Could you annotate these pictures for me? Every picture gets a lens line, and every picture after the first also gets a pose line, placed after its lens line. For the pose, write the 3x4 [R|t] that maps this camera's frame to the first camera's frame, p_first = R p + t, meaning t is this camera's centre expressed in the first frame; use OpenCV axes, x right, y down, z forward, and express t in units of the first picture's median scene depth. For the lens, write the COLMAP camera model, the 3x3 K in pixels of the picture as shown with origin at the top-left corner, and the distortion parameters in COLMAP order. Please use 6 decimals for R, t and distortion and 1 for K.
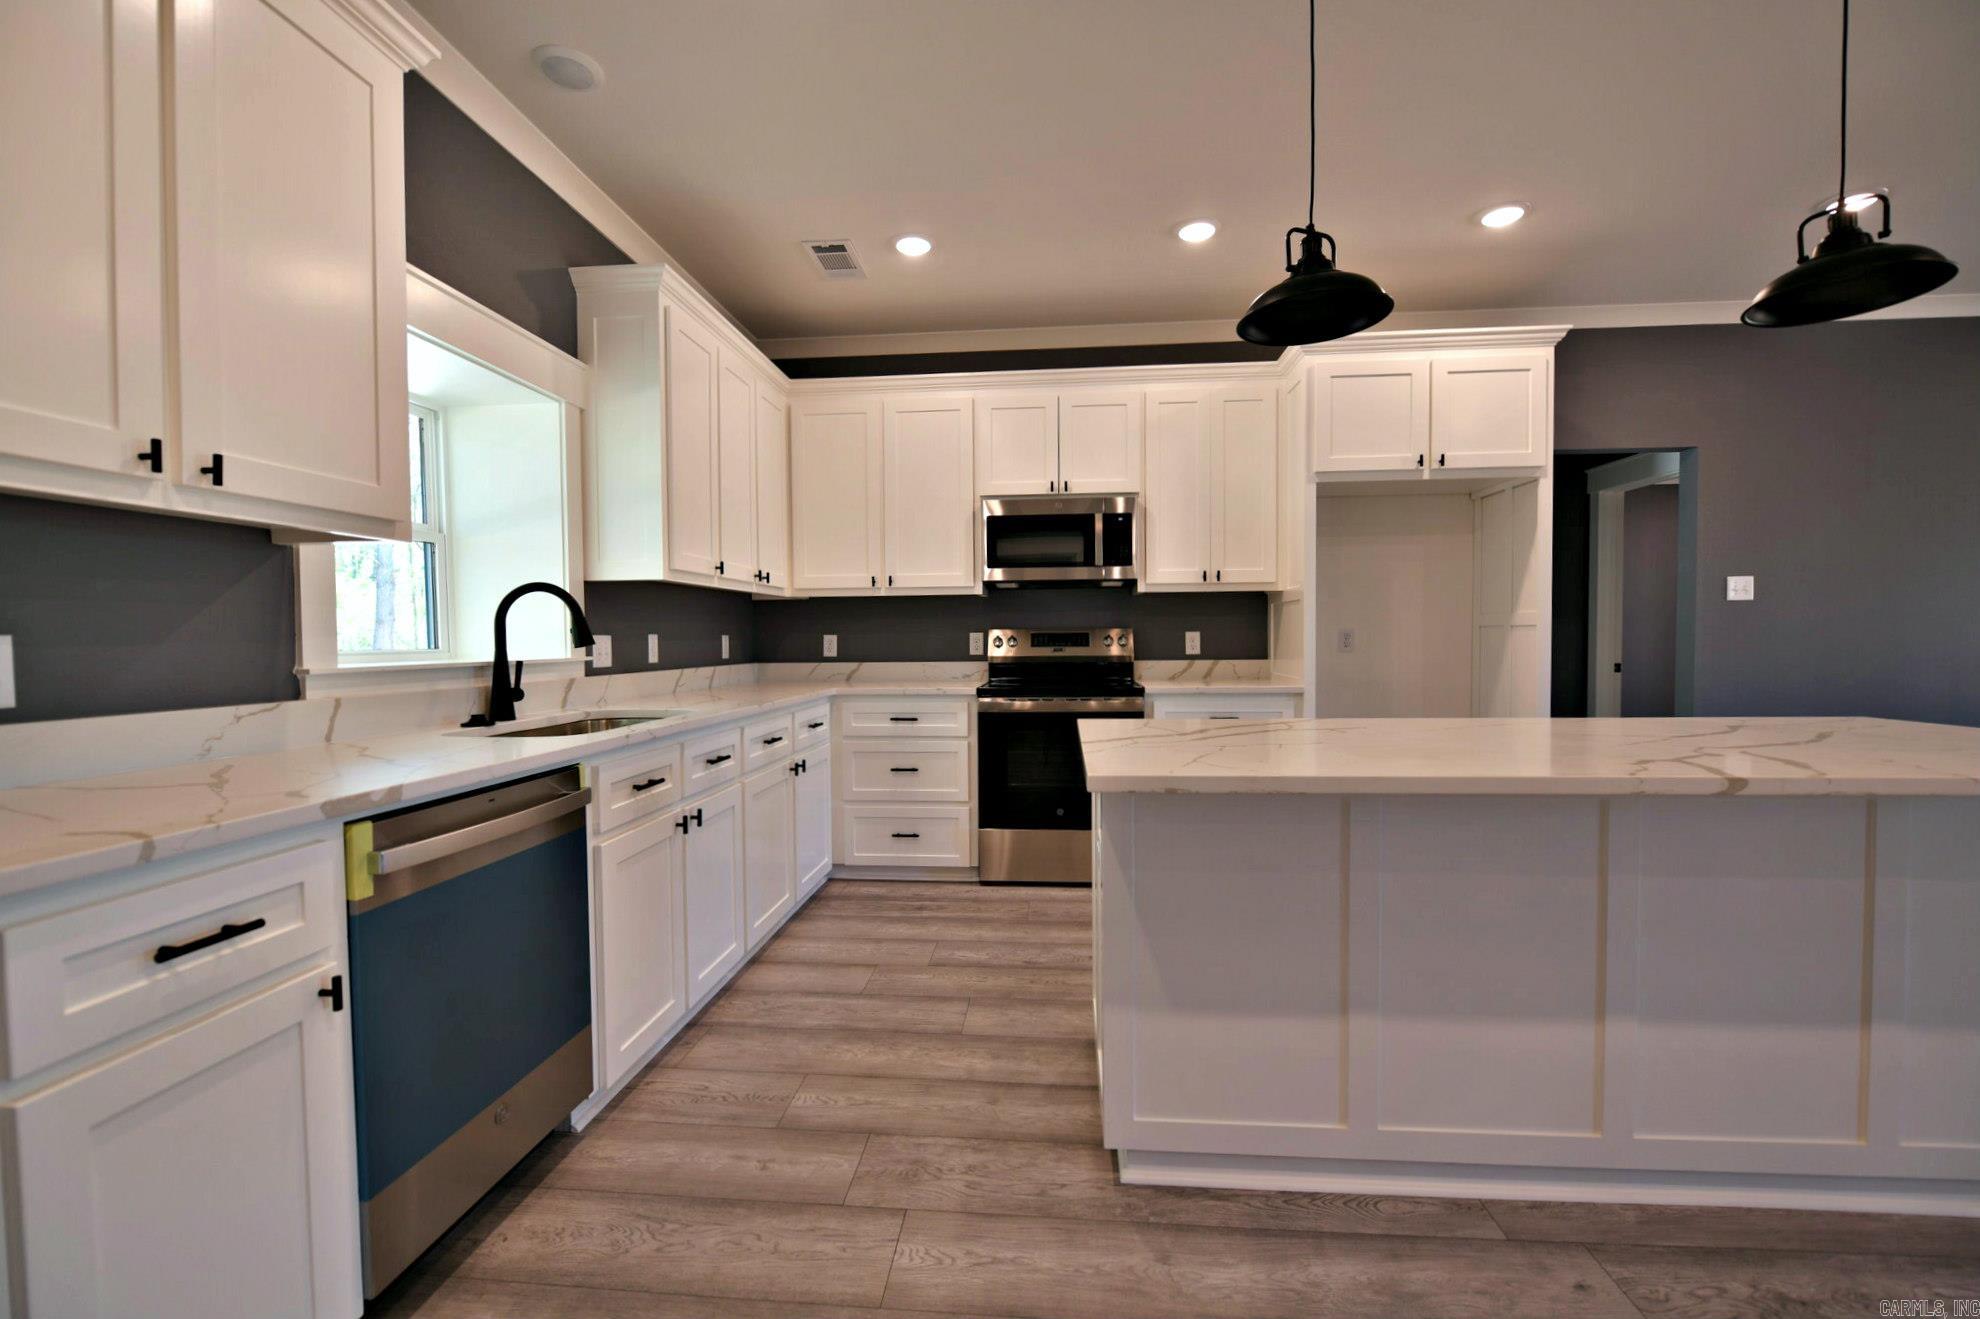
lens RADIAL K [[810.8, 0, 990.0], [0, 810.8, 659.5], [0, 0, 1]] dist [-0.006939, -0.000602]
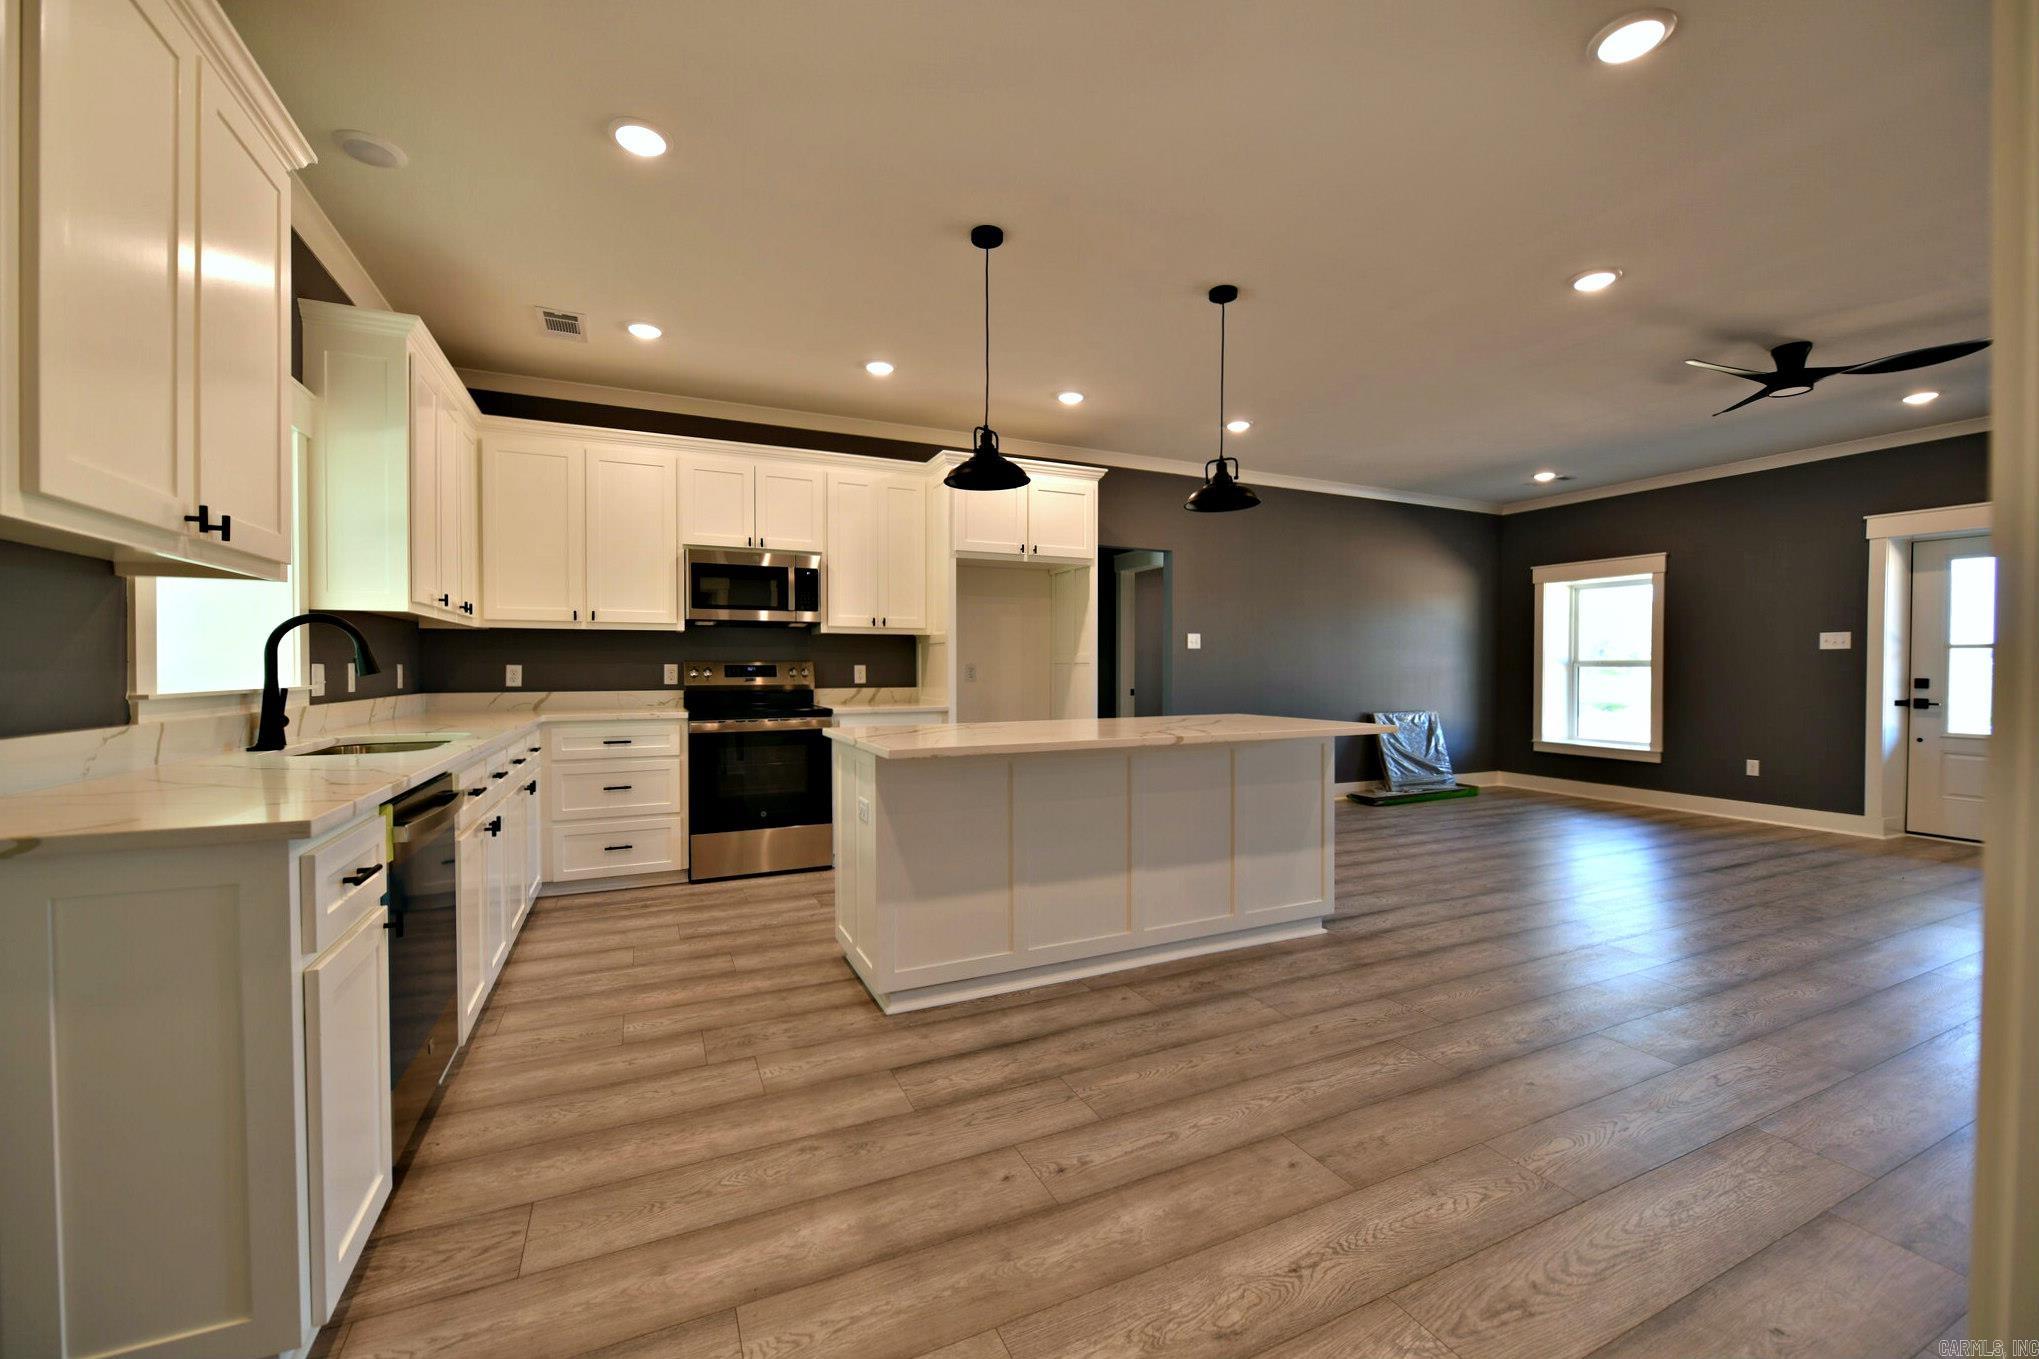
lens RADIAL K [[809.2, 0, 1019.5], [0, 809.2, 679.5], [0, 0, 1]] dist [-0.008355, -0.000659]
pose [[0.865660, 0.000117, 0.500633, -0.202794], [0.007526, 0.999884, -0.013249, 0.007684], [-0.500576, 0.015237, 0.865559, -0.253804]]
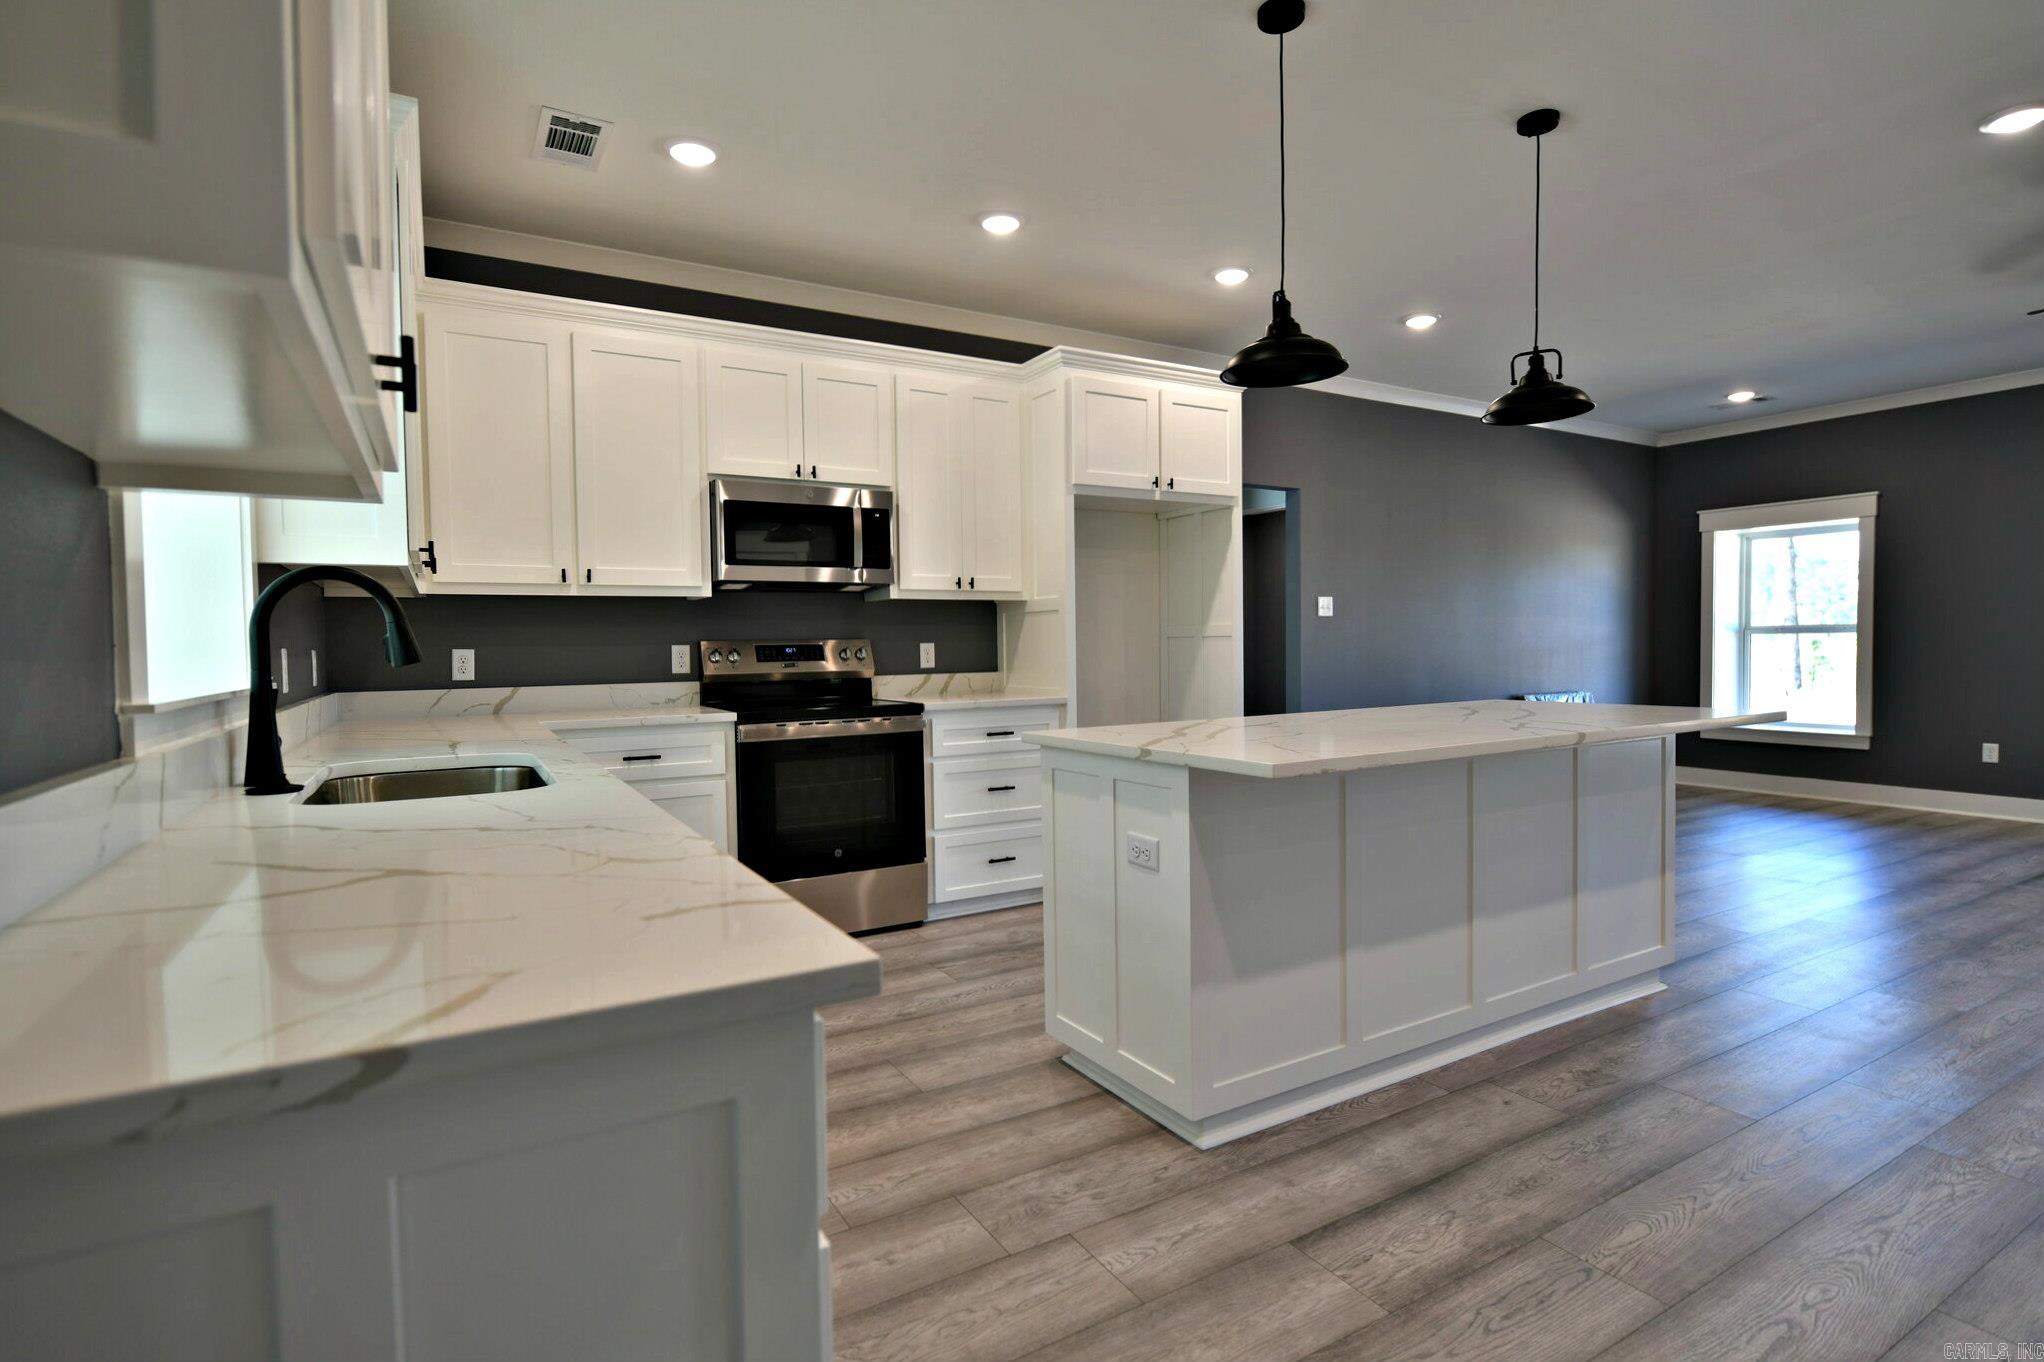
lens RADIAL K [[1001.3, 0, 1022.0], [0, 1001.3, 681.0], [0, 0, 1]] dist [-0.006660, -0.000870]
pose [[0.815689, -0.024544, 0.577970, -0.397160], [0.024506, 0.999669, 0.007867, 0.002723], [-0.577971, 0.007747, 0.816020, 0.023403]]
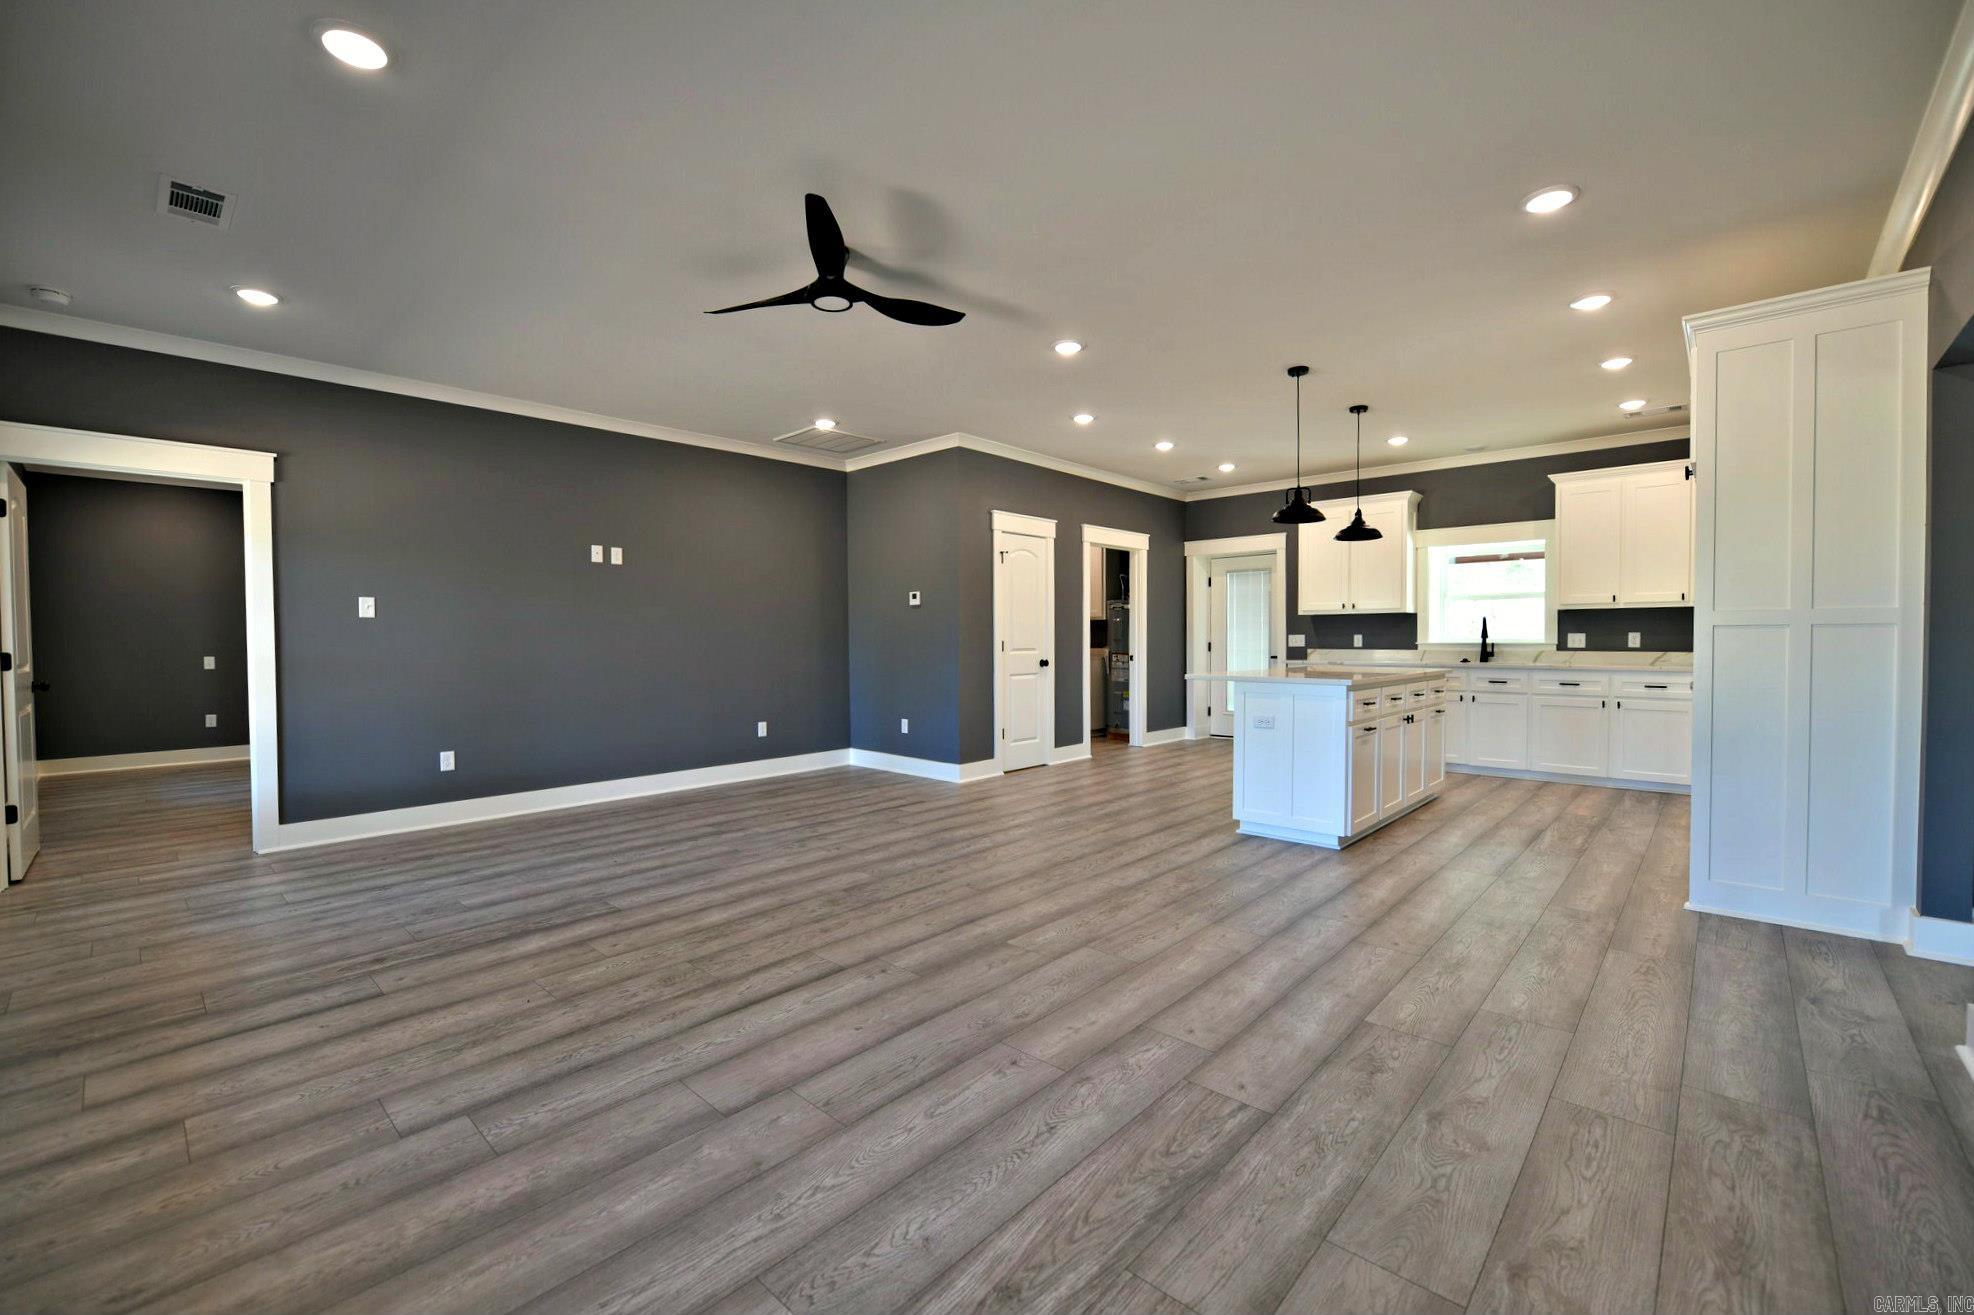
lens RADIAL K [[808.4, 0, 987.0], [0, 808.4, 657.5], [0, 0, 1]] dist [-0.006939, -0.000602]
pose [[-0.610614, 0.027578, -0.791448, 2.019722], [-0.014545, 0.998834, 0.046027, -0.037335], [0.791795, 0.039617, -0.609501, 0.949639]]
